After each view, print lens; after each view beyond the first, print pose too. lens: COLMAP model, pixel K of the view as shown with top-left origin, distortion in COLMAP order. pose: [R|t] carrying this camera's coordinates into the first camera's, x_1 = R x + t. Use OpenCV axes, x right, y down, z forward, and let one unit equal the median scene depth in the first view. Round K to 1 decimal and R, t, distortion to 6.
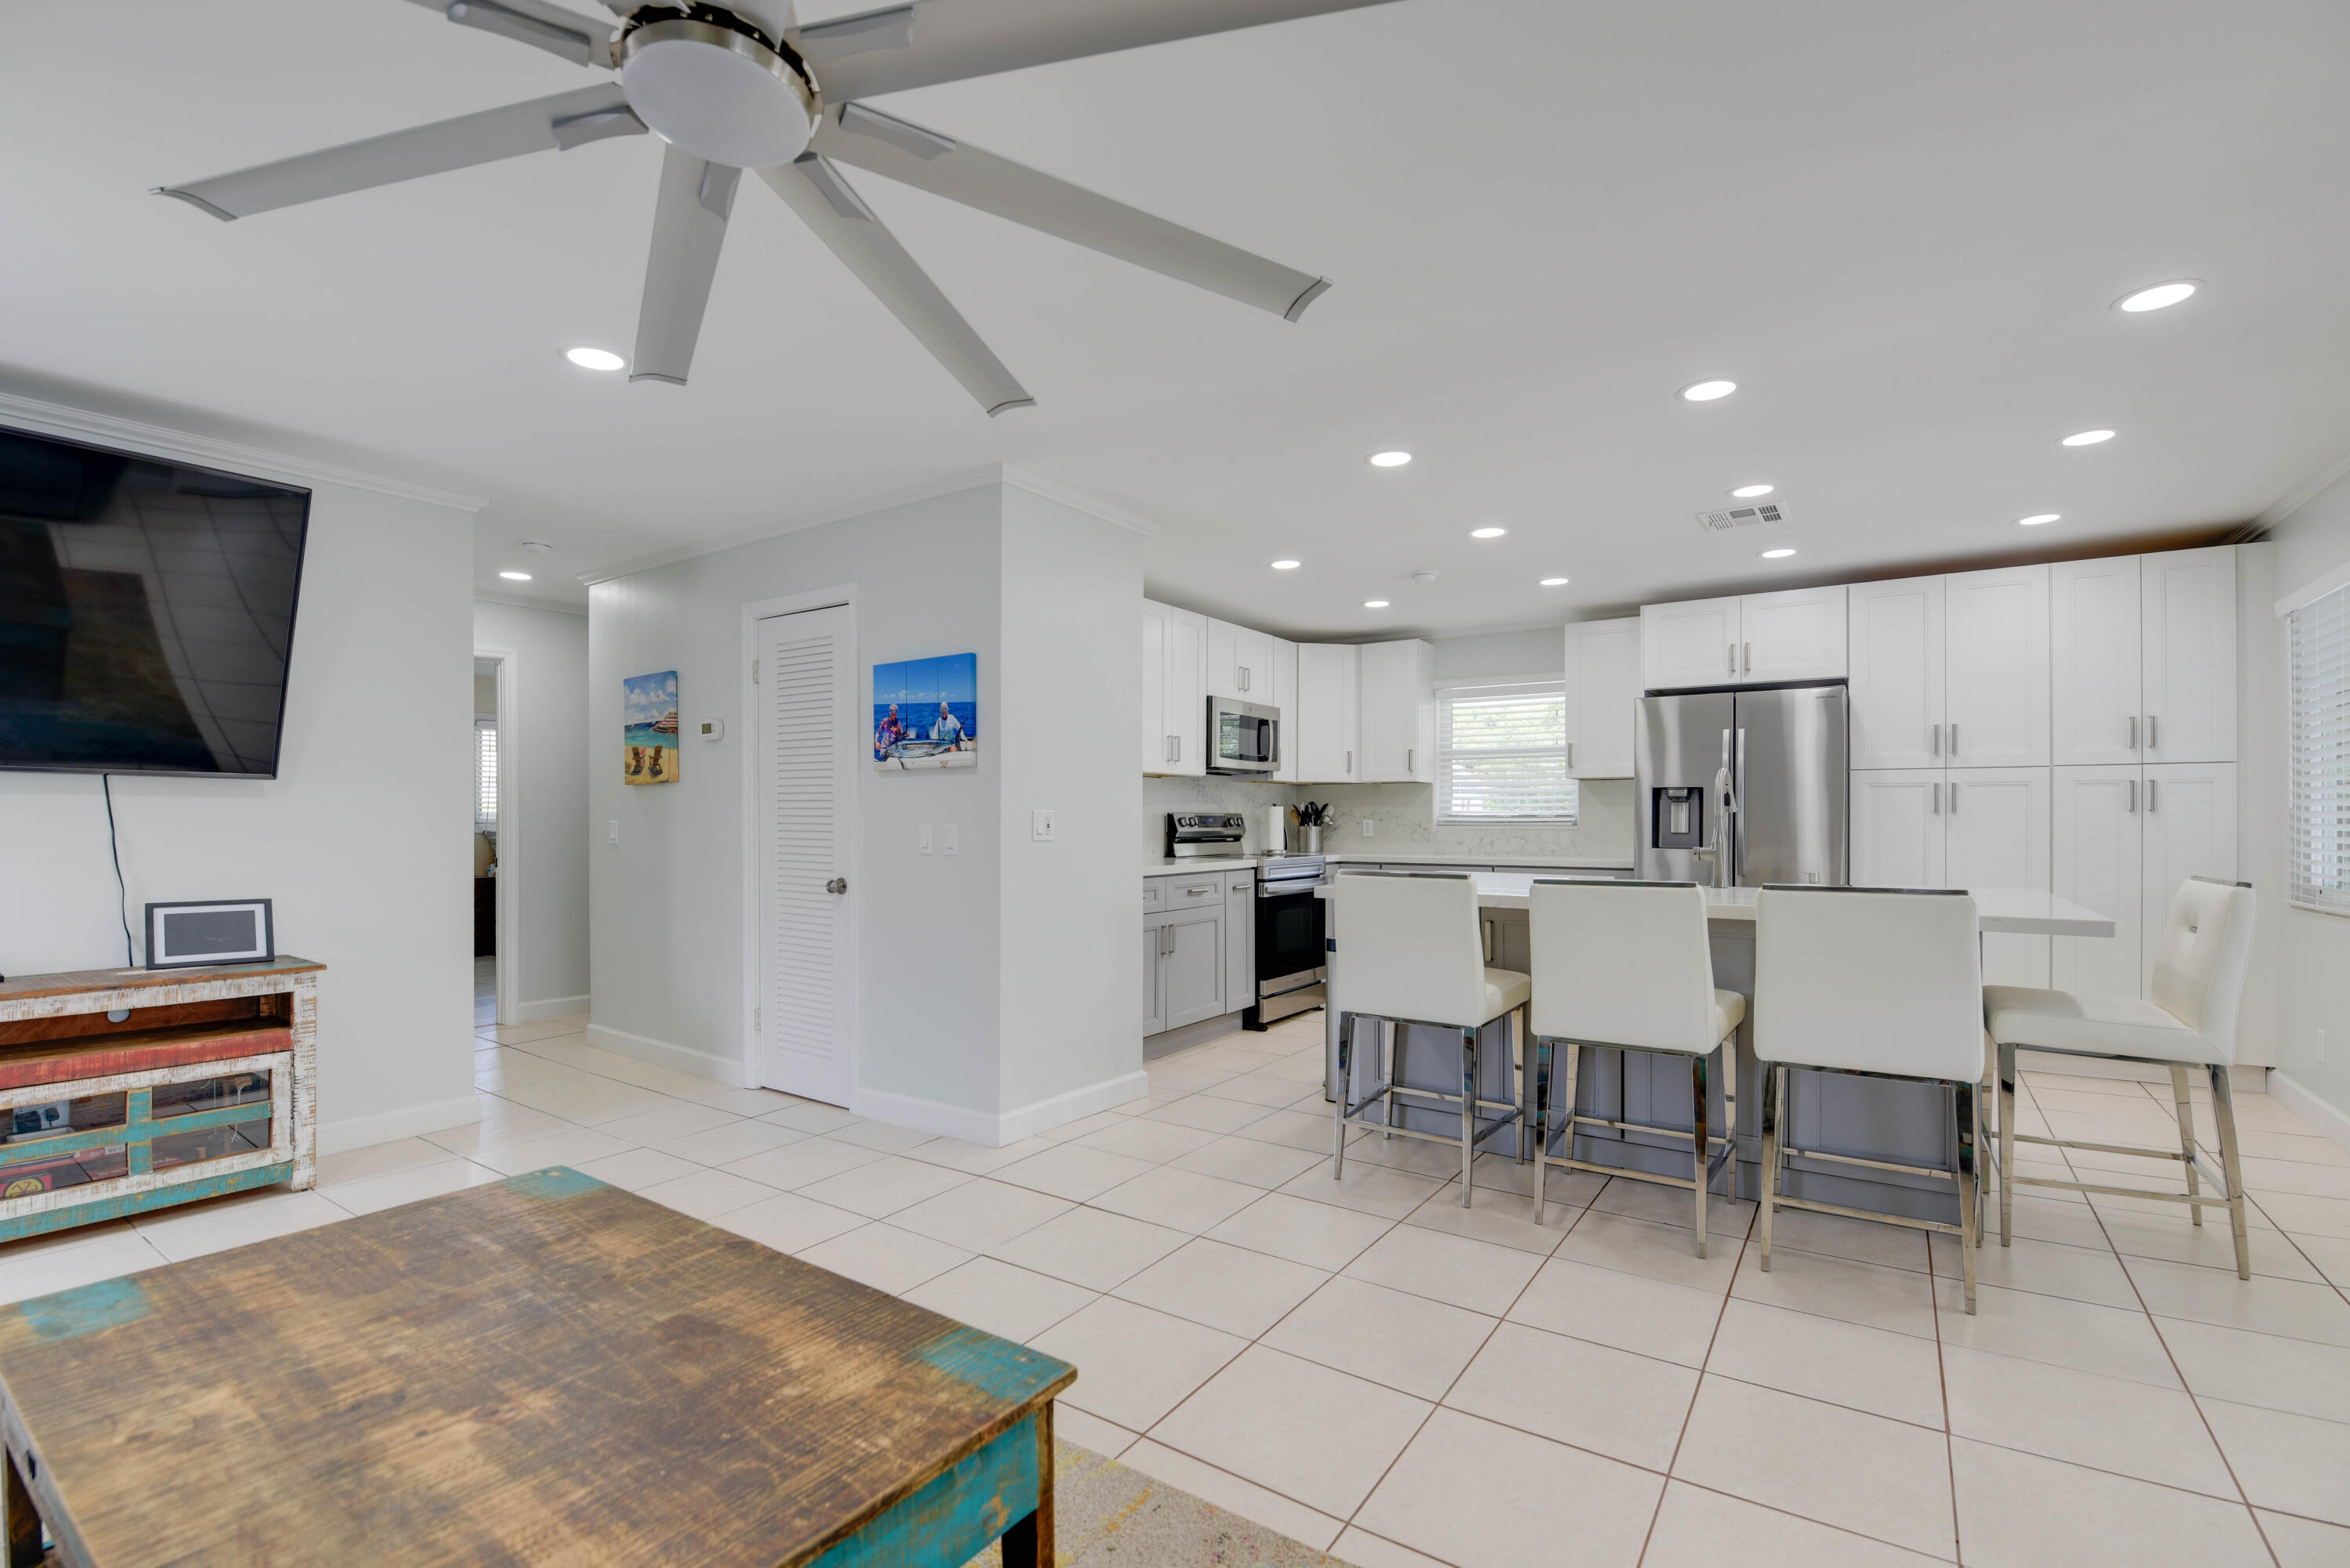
lens RADIAL K [[1031.2, 0, 1158.0], [0, 1031.2, 820.0], [0, 0, 1]] dist [-0.005078, -0.008437]
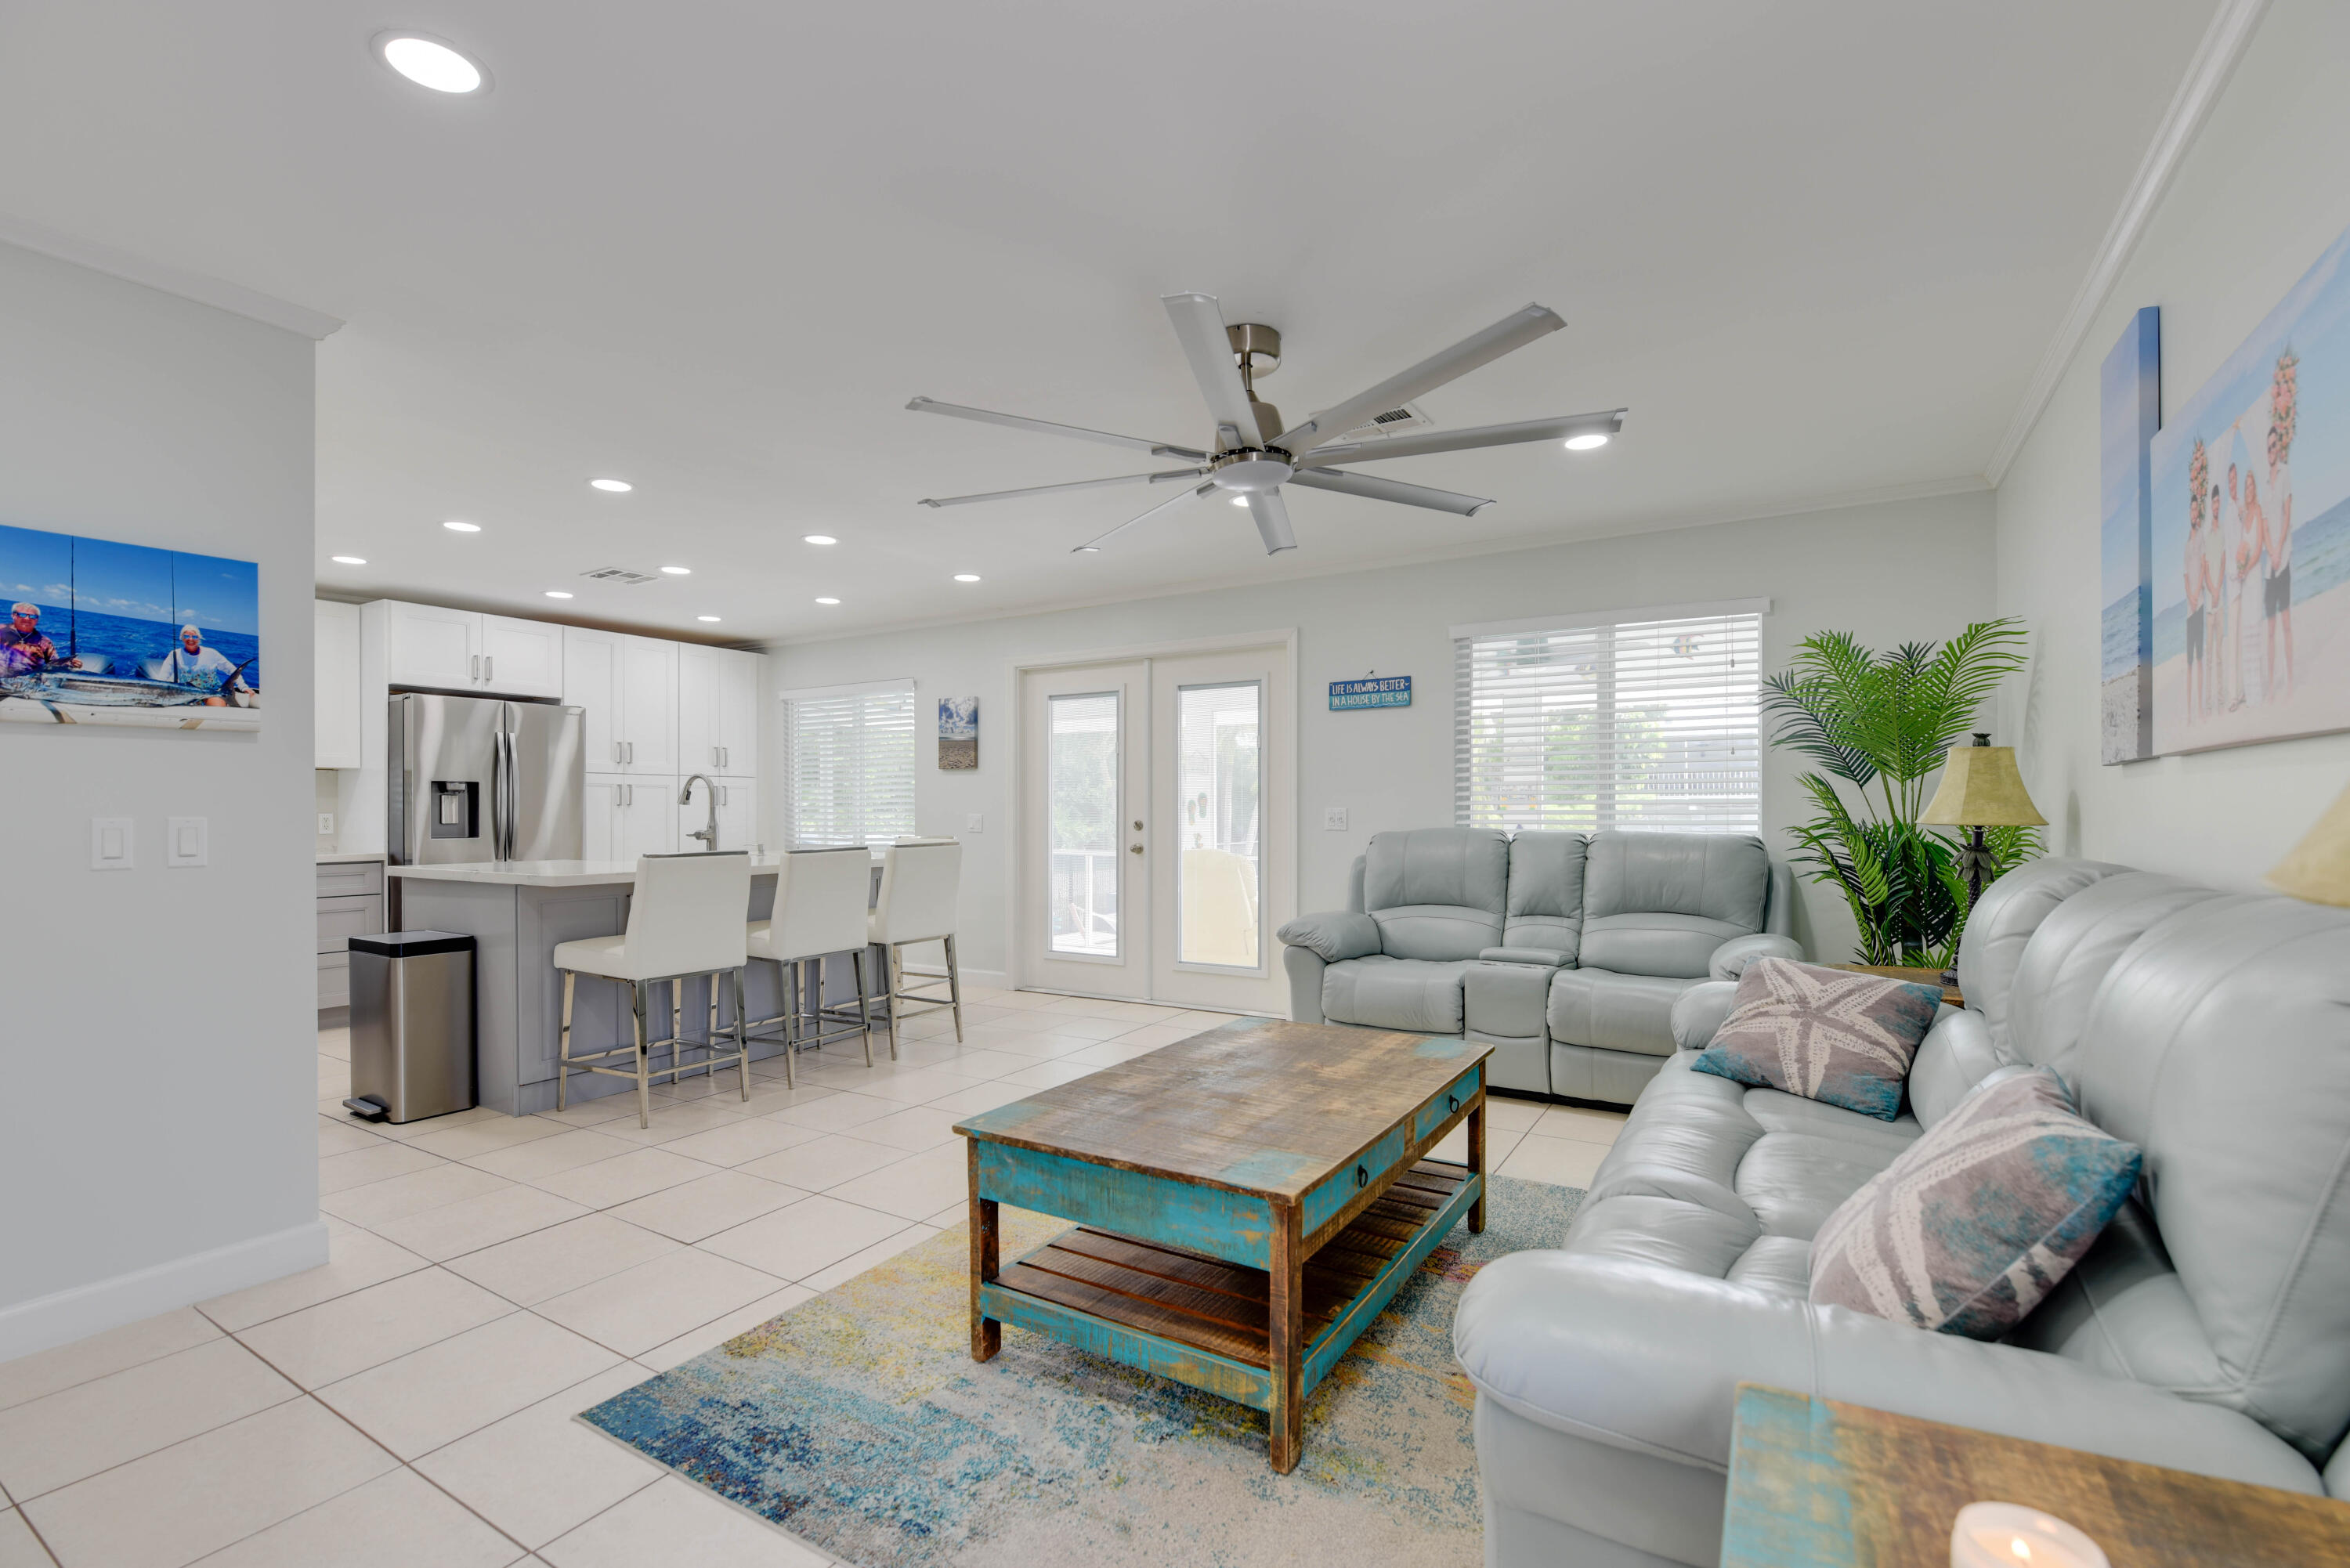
lens RADIAL K [[1031.2, 0, 1188.7], [0, 1031.2, 809.4], [0, 0, 1]] dist [-0.005078, -0.008437]
pose [[-0.078008, 0.000473, 0.996953, -0.726277], [0.005563, 0.999985, -0.000040, 0.001620], [-0.996937, 0.005543, -0.078010, 0.363283]]
